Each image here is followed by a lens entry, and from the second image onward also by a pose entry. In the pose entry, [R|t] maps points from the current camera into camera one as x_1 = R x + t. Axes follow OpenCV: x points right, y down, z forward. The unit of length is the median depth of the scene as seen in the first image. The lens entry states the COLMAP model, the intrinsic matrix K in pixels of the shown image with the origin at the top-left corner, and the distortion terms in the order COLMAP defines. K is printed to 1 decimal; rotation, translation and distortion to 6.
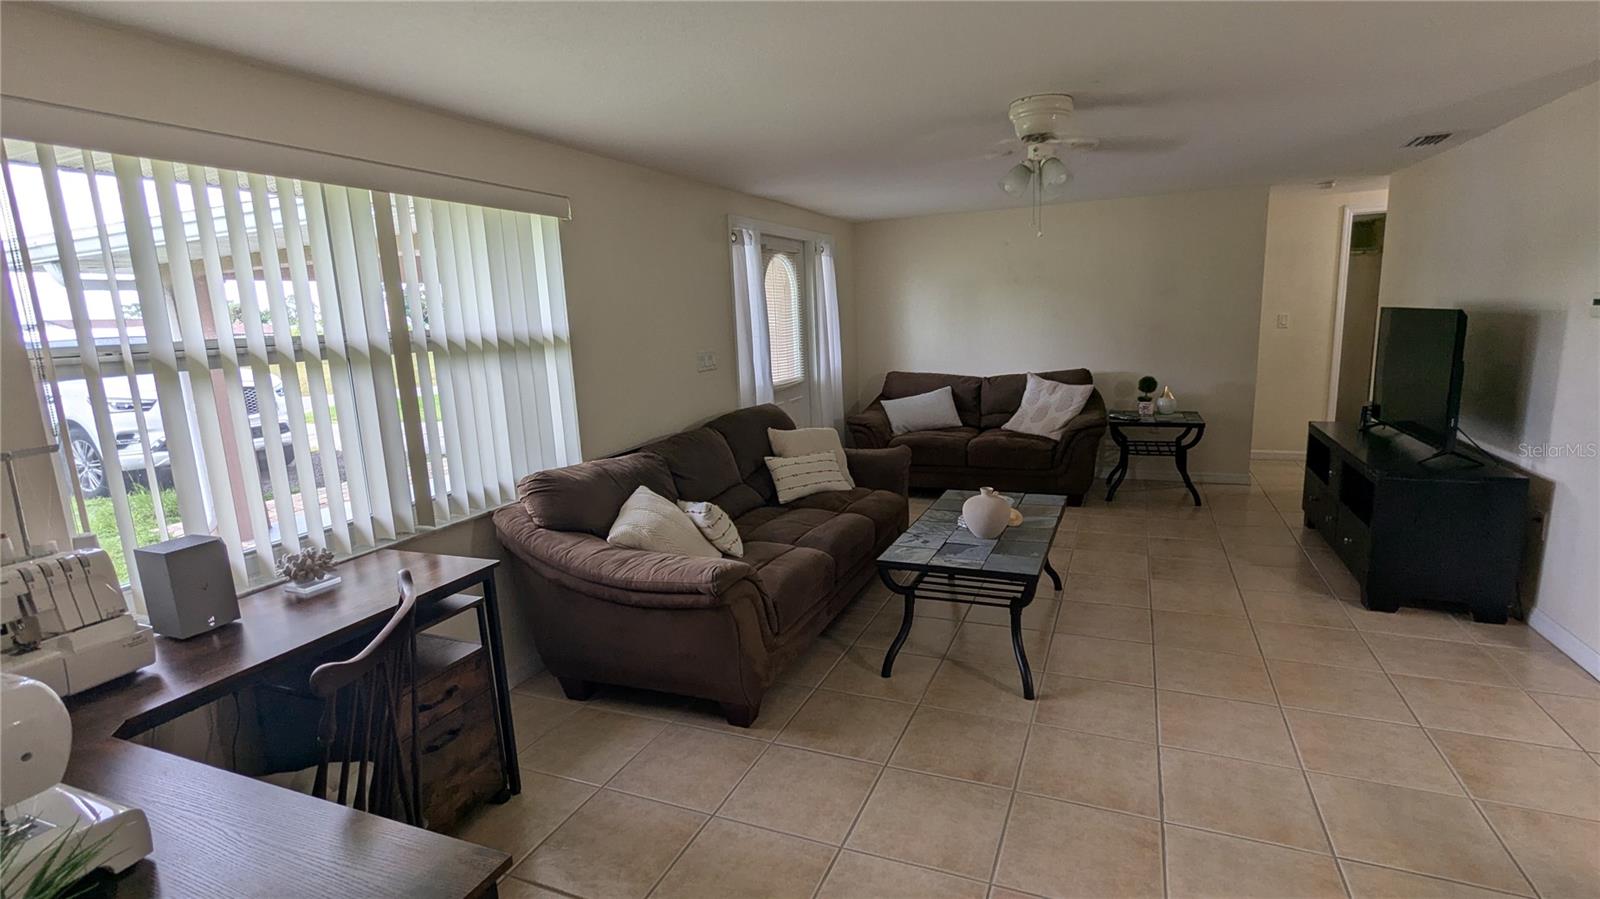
lens RADIAL K [[754.6, 0, 806.4], [0, 754.6, 451.9], [0, 0, 1]] dist [-0.000475, -0.000055]
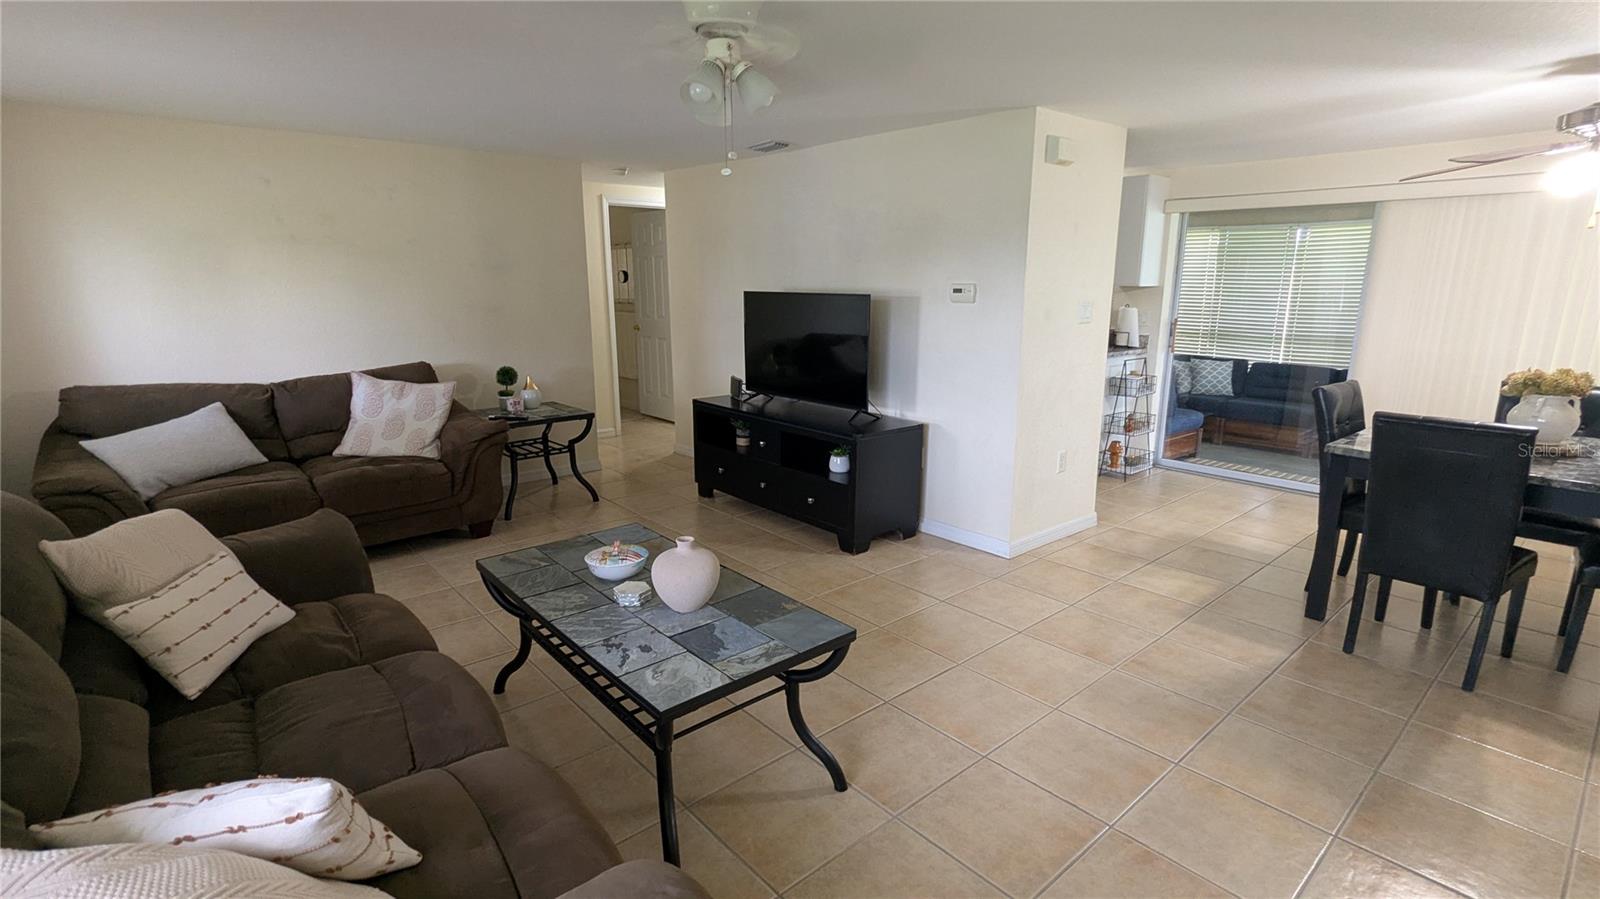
lens RADIAL K [[754.6, 0, 806.4], [0, 754.6, 451.9], [0, 0, 1]] dist [-0.000475, -0.000055]
pose [[0.435176, -0.160958, 0.885841, -0.185563], [0.144116, 0.983657, 0.107933, -0.052967], [-0.888737, 0.080694, 0.451260, 0.353051]]
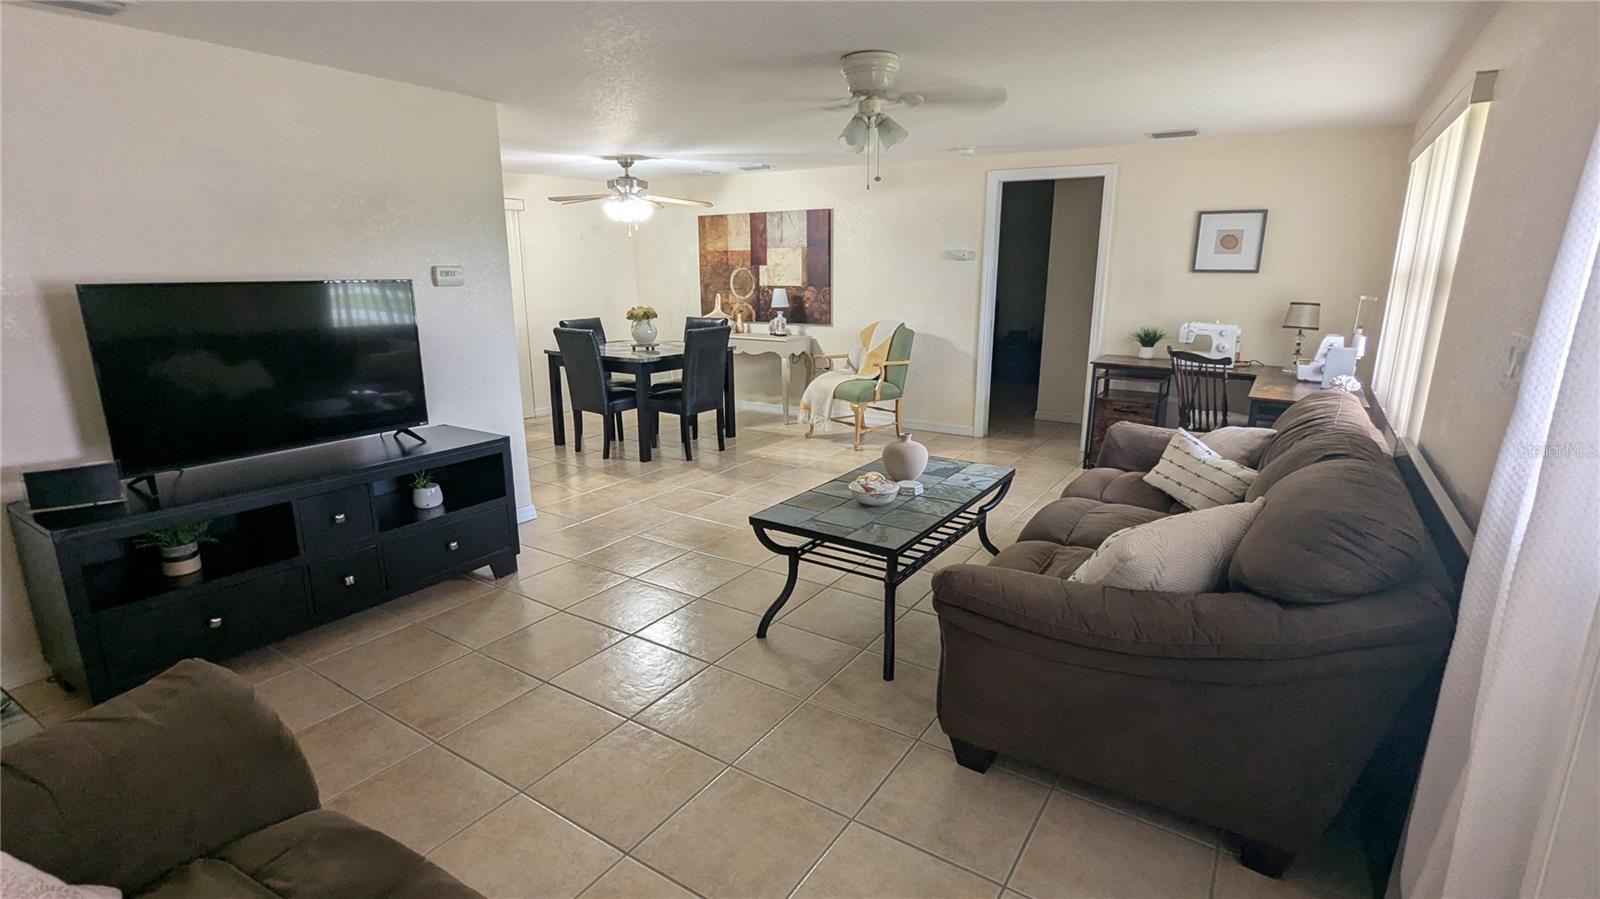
lens RADIAL K [[754.6, 0, 806.4], [0, 754.6, 451.9], [0, 0, 1]] dist [-0.000475, -0.000055]
pose [[-0.984916, 0.000251, 0.173033, 0.116558], [0.070384, 0.914111, 0.399309, -0.209027], [-0.158071, 0.405464, -0.900340, 1.176011]]
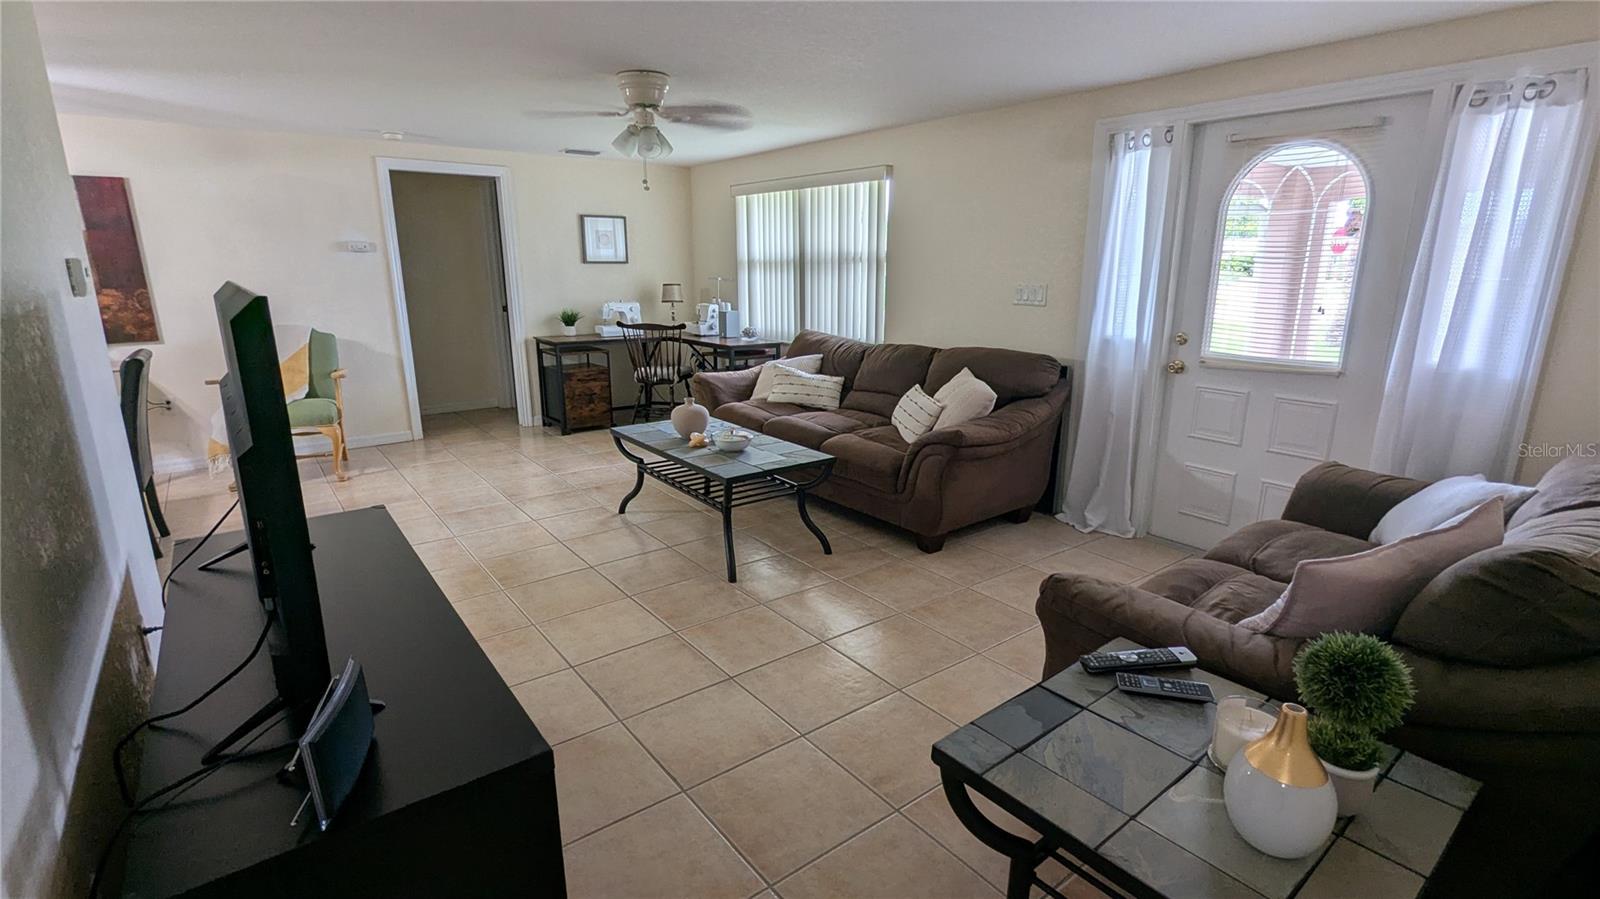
lens RADIAL K [[754.6, 0, 806.4], [0, 754.6, 451.9], [0, 0, 1]] dist [-0.000475, -0.000055]
pose [[-0.490169, 0.257640, -0.832680, 0.723481], [-0.134623, 0.921476, 0.364361, -0.207692], [0.861169, 0.290696, -0.416995, 1.023860]]
